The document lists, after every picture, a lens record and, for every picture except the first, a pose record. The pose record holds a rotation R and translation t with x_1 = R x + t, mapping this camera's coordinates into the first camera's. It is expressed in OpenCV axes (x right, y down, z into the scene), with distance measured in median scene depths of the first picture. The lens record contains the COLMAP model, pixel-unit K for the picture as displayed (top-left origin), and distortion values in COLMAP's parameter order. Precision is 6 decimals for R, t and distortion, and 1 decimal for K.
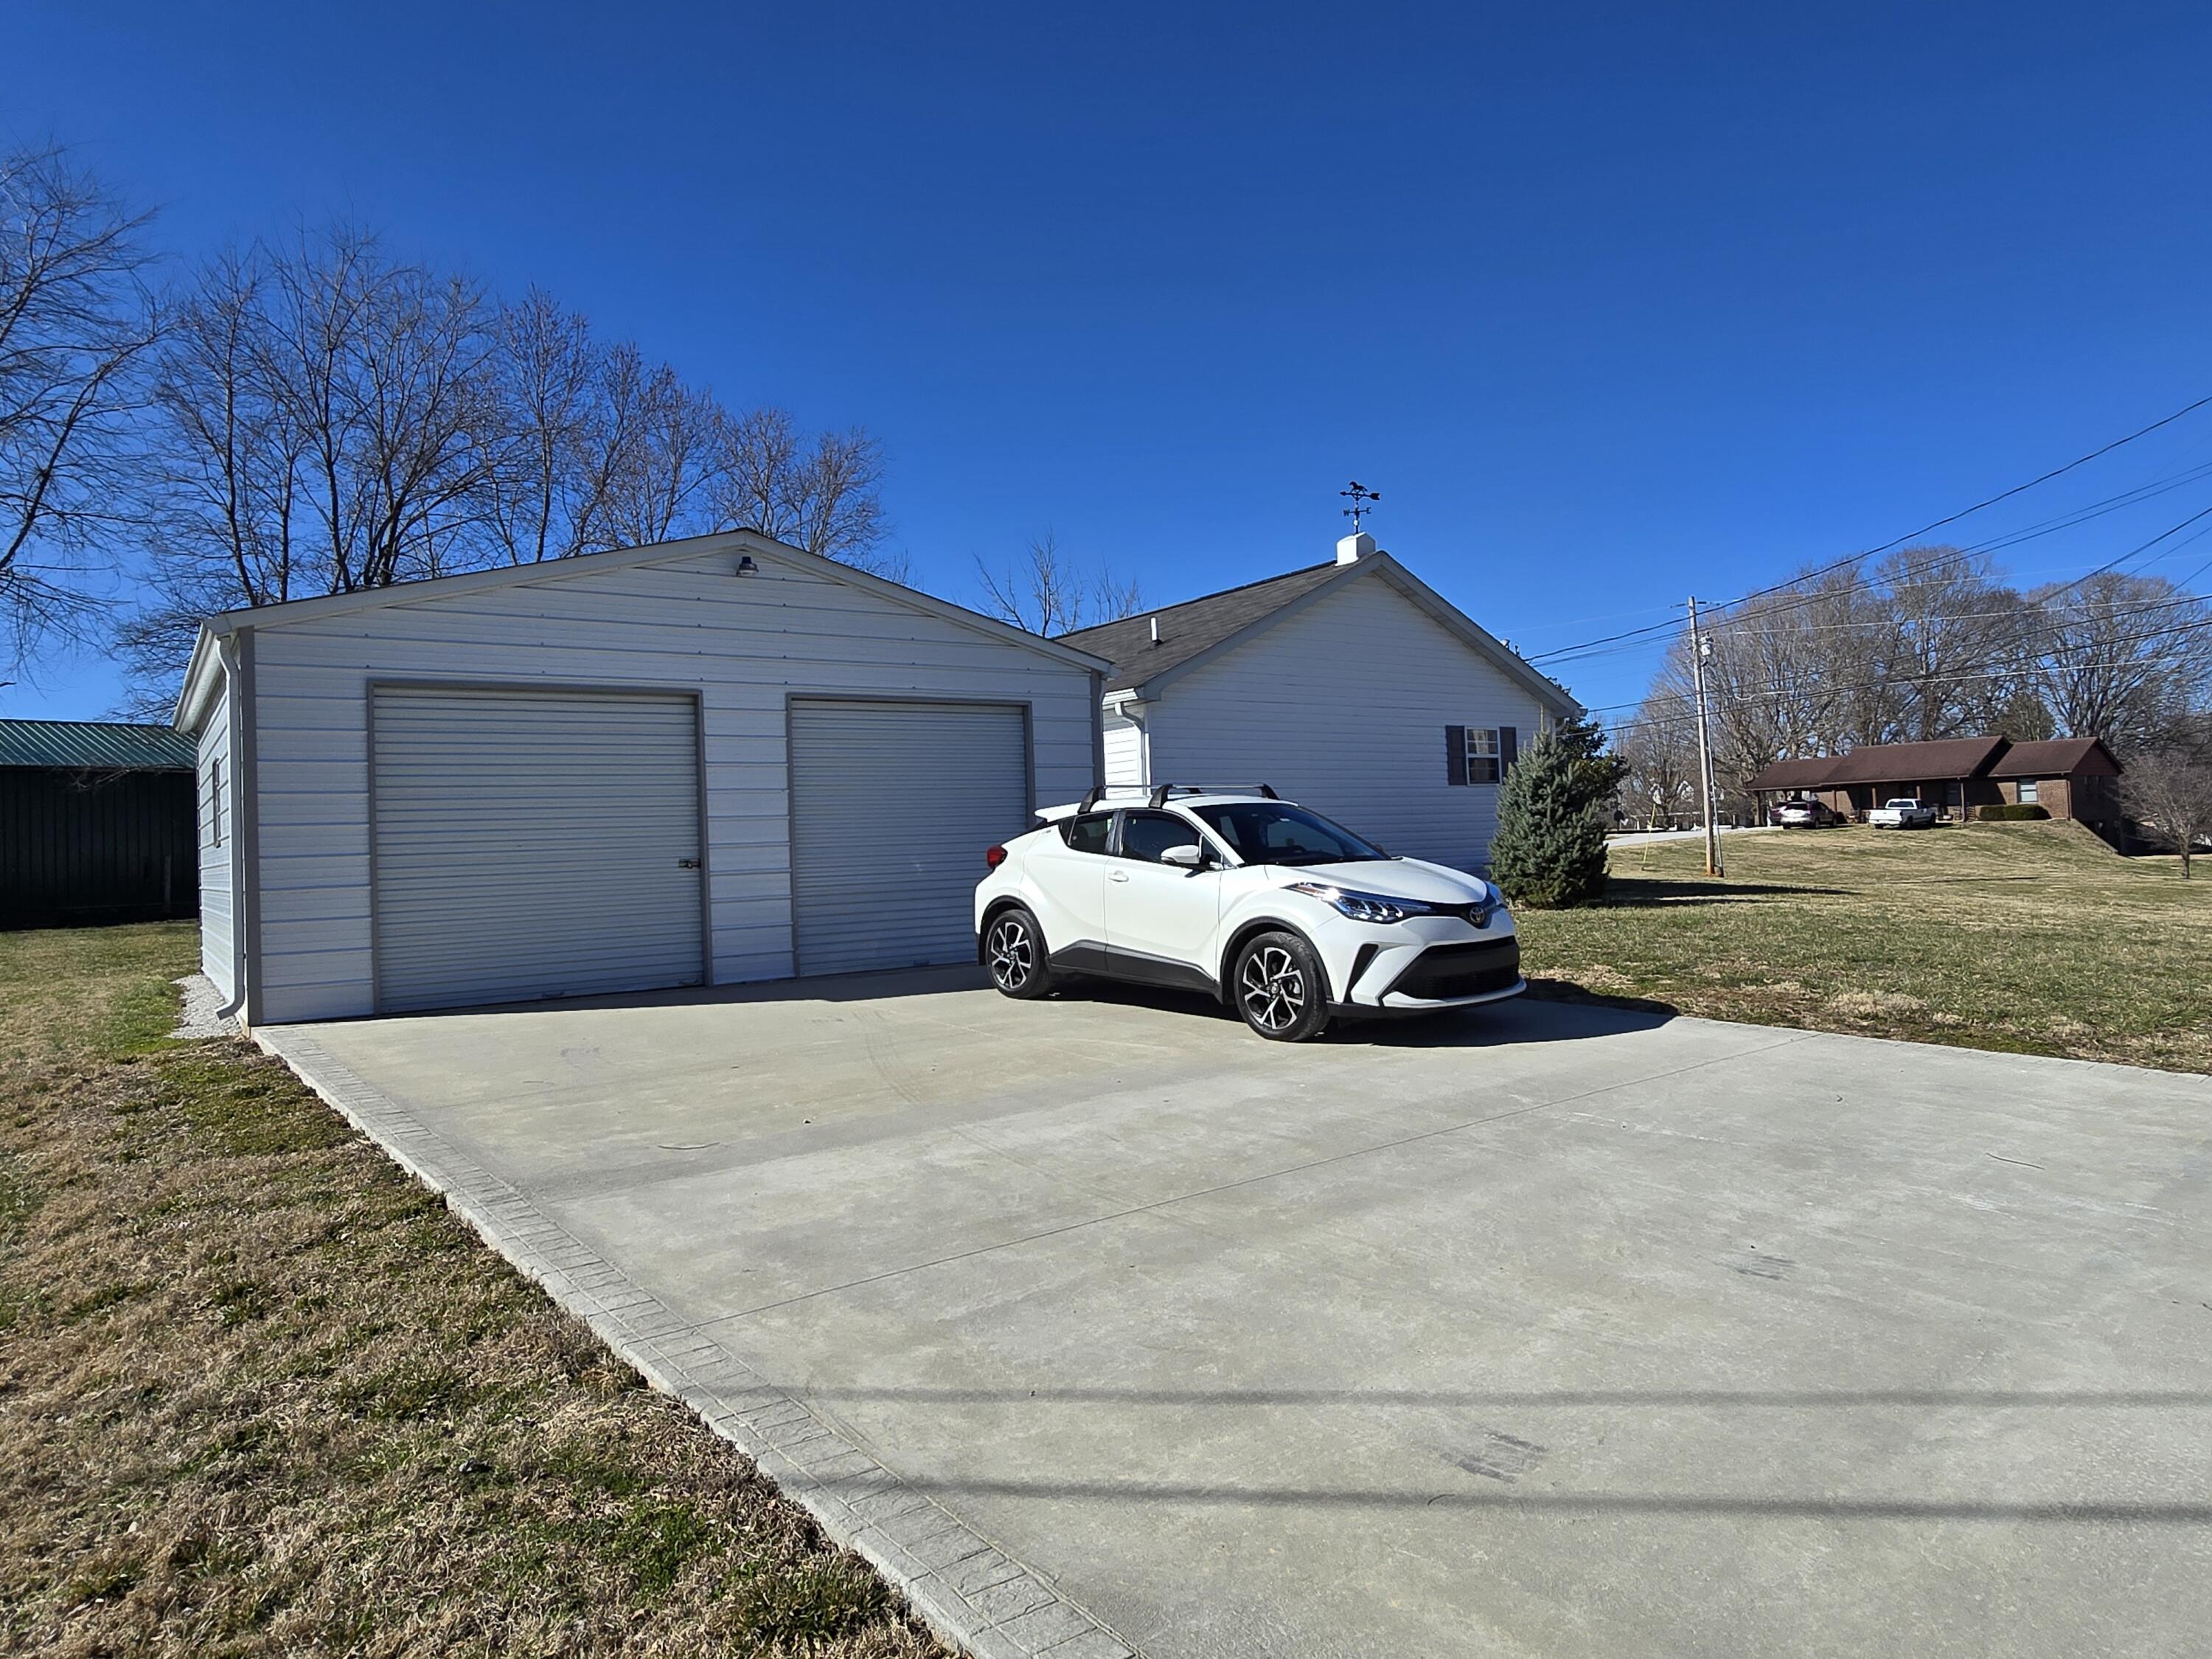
lens RADIAL K [[1366.3, 0, 1106.0], [0, 1366.3, 829.5], [0, 0, 1]] dist [-0.000490, -0.001444]
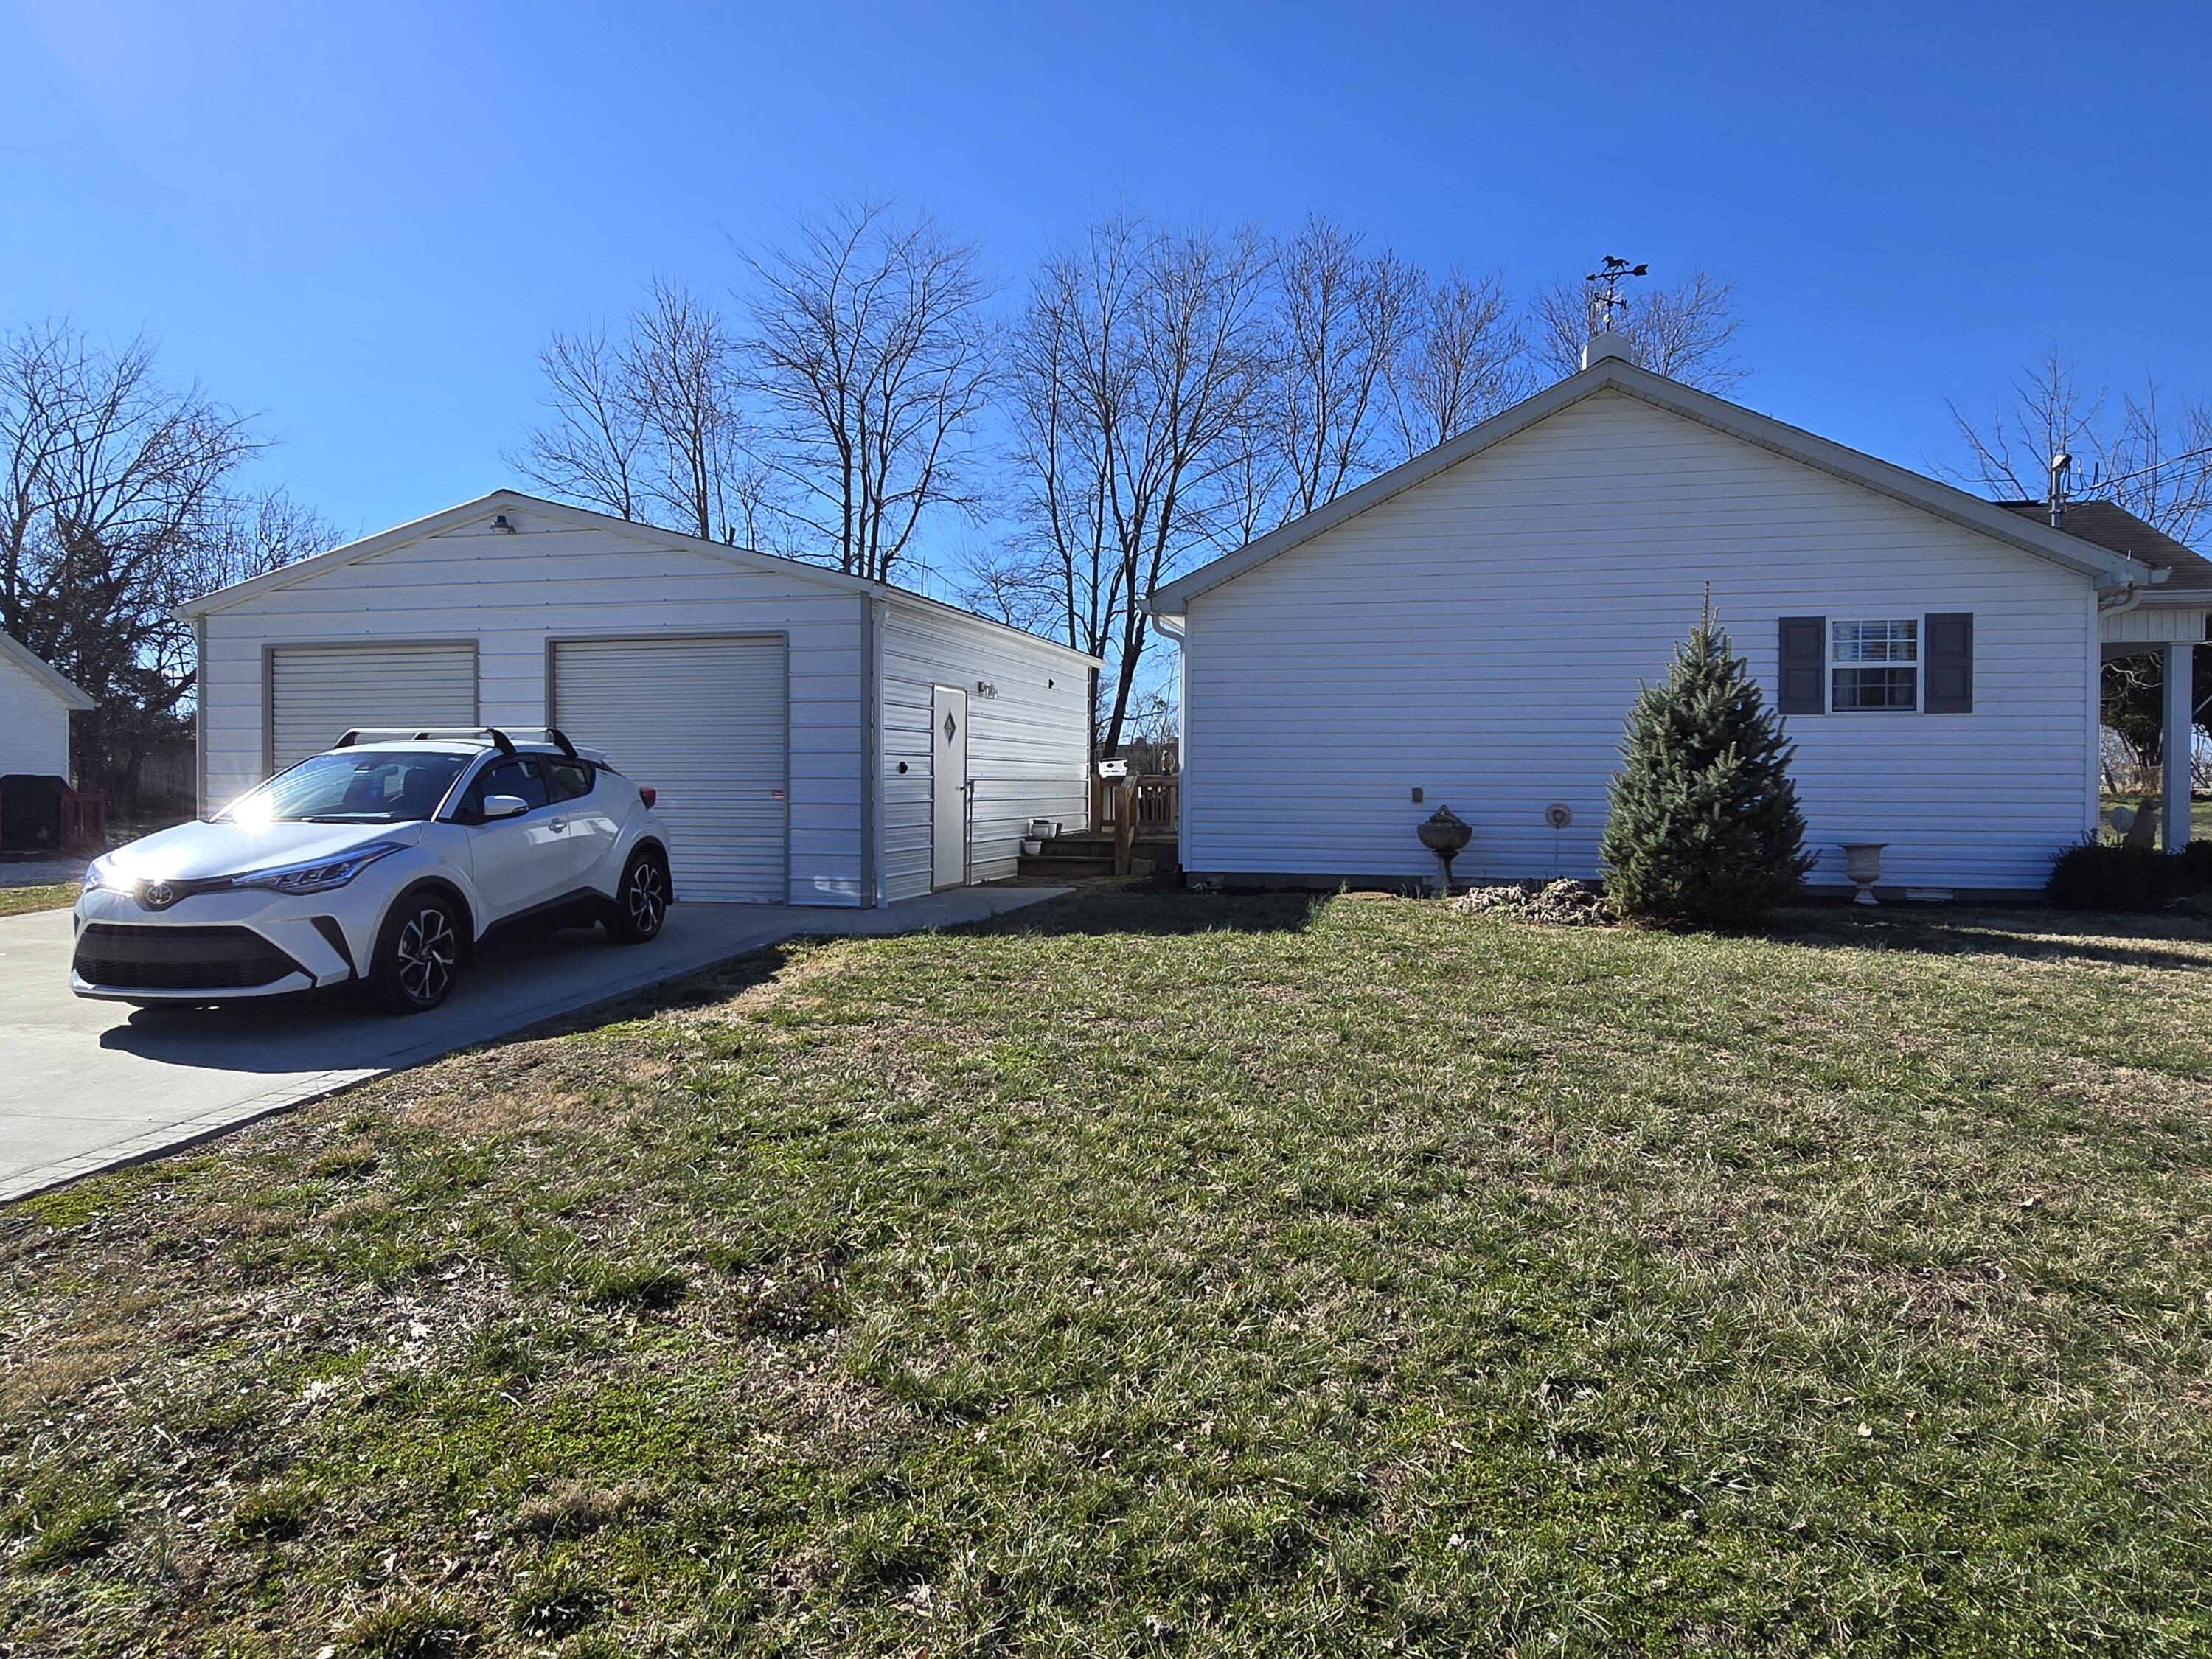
lens RADIAL K [[1366.3, 0, 1106.0], [0, 1366.3, 829.5], [0, 0, 1]] dist [-0.000490, -0.001444]
pose [[0.653999, 0.058976, -0.754193, 0.786335], [-0.020494, 0.997972, 0.060268, -0.019587], [0.756218, -0.023959, 0.653881, 0.553349]]
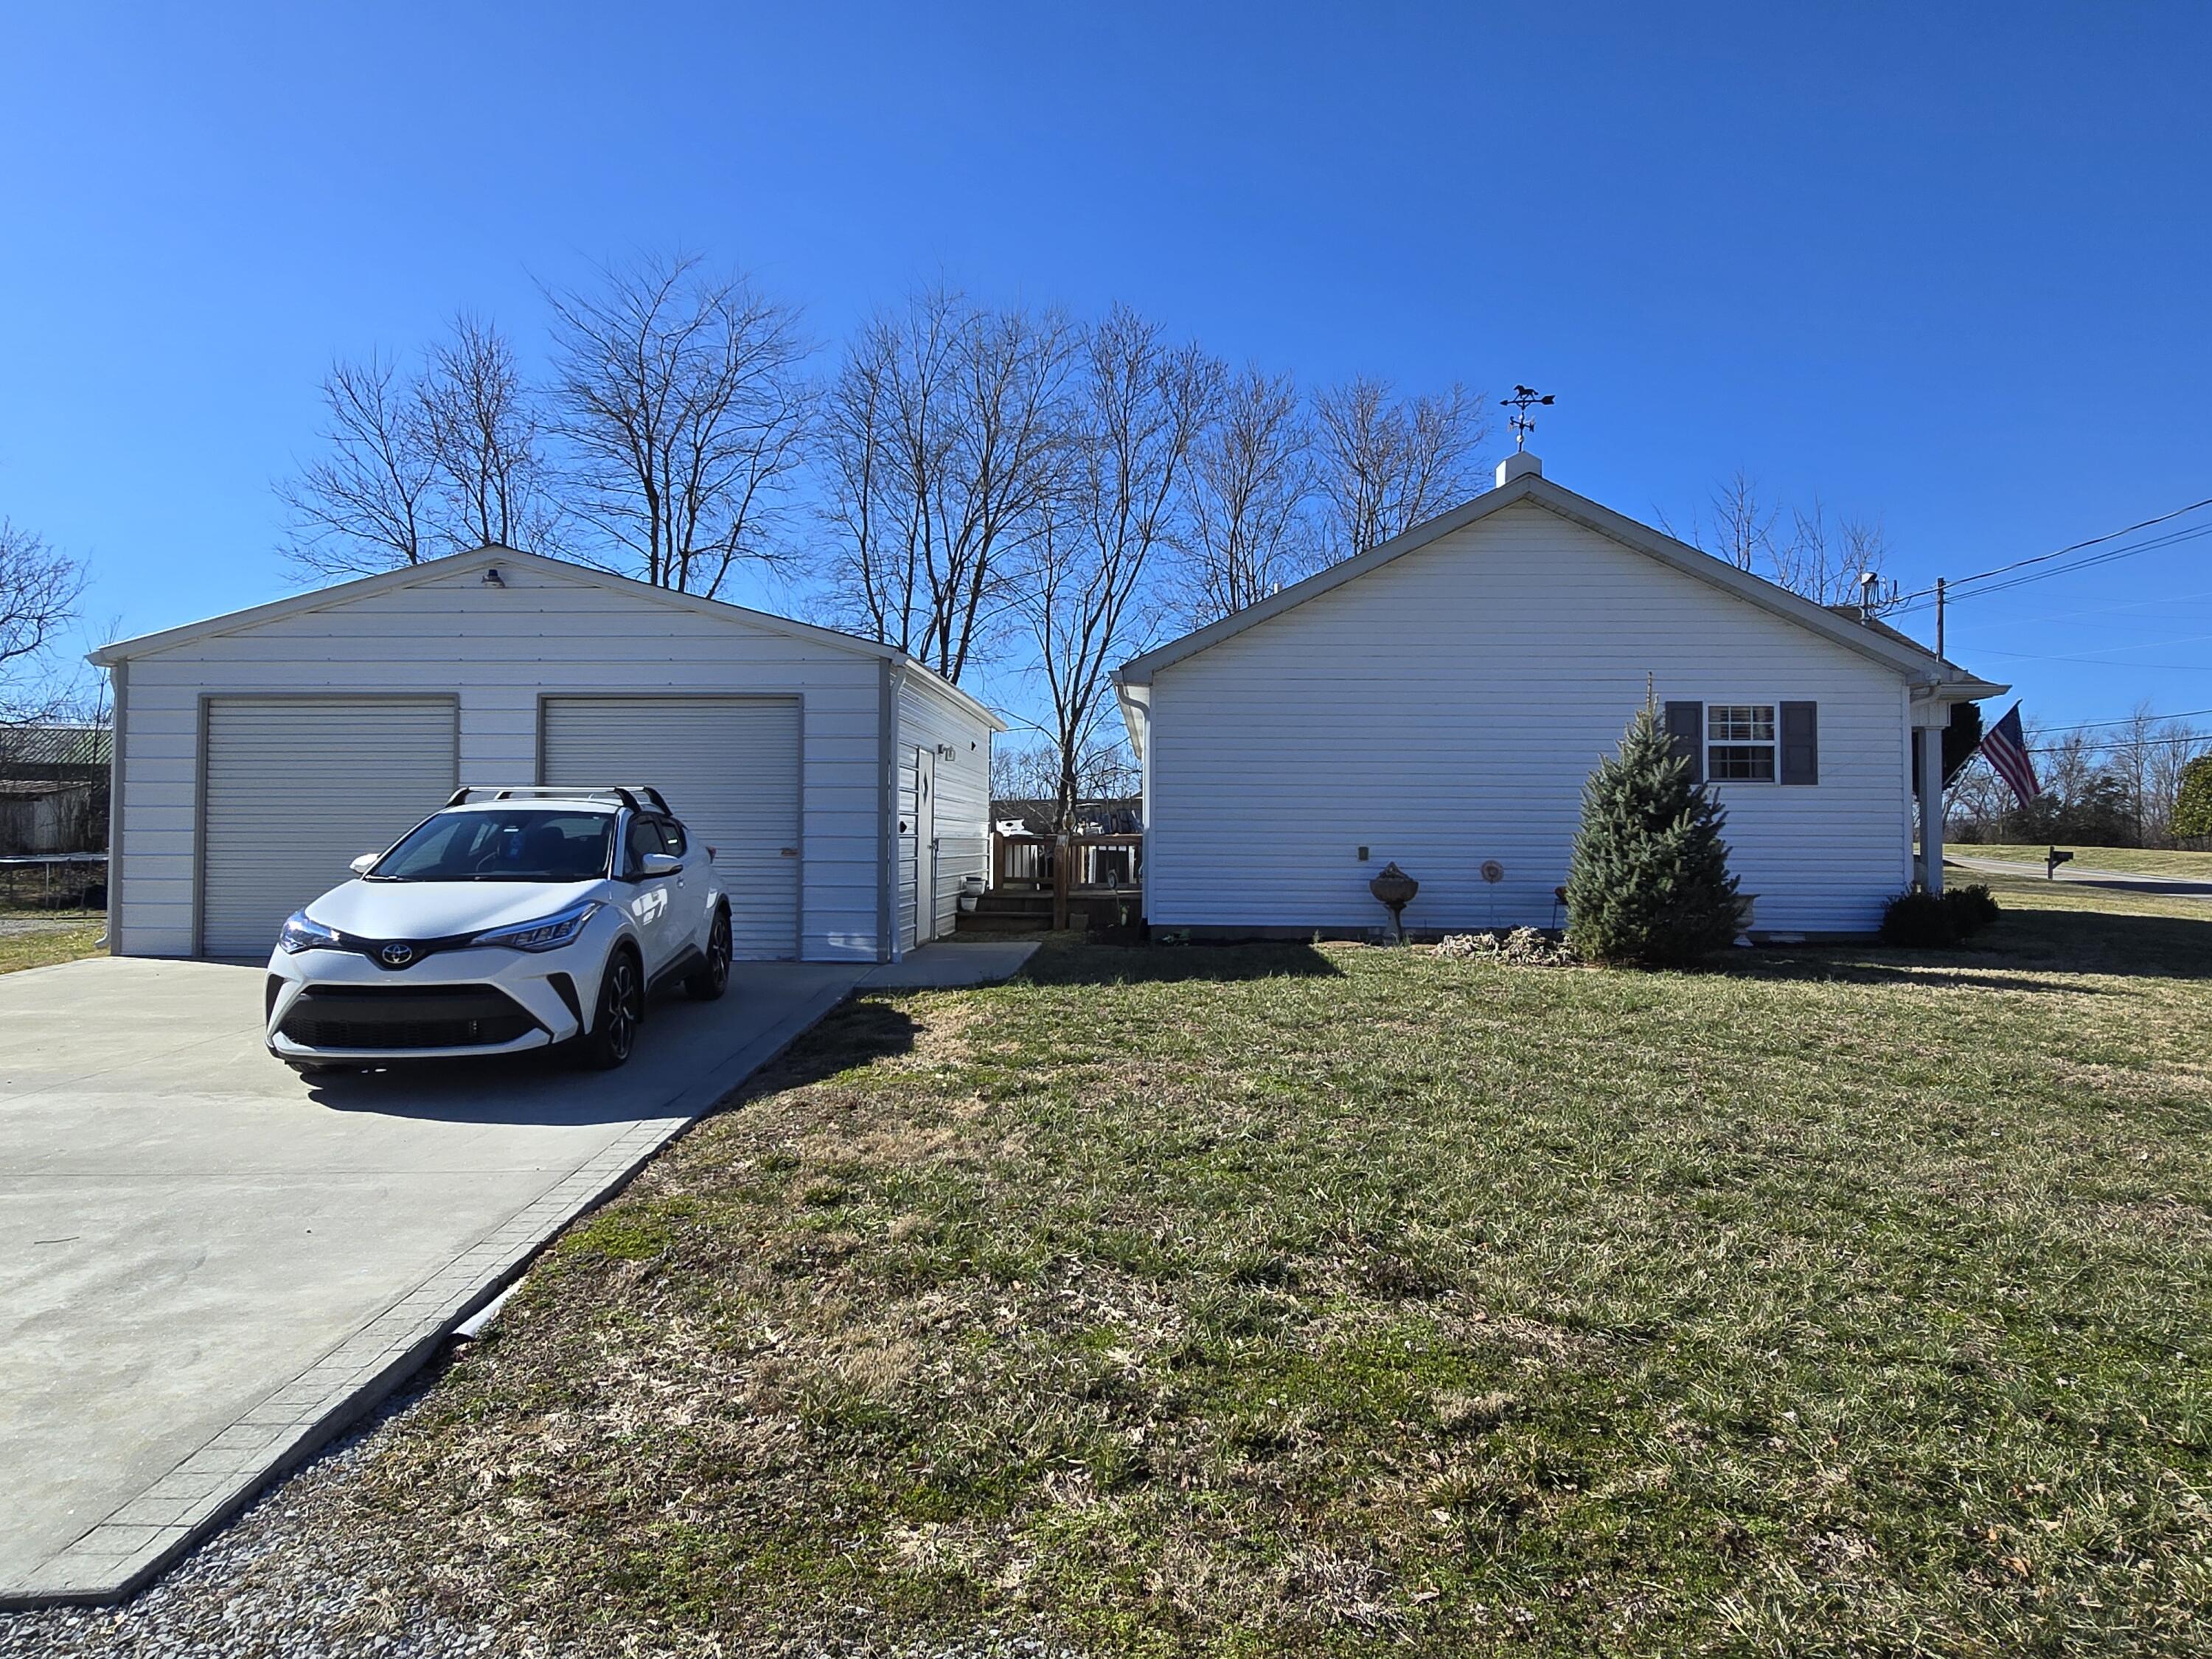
lens RADIAL K [[1366.3, 0, 1106.0], [0, 1366.3, 829.5], [0, 0, 1]] dist [-0.000490, -0.001444]
pose [[0.791748, 0.029657, -0.610127, 0.688905], [-0.027159, 0.999542, 0.013343, -0.017448], [0.610243, 0.006006, 0.792191, 0.376907]]
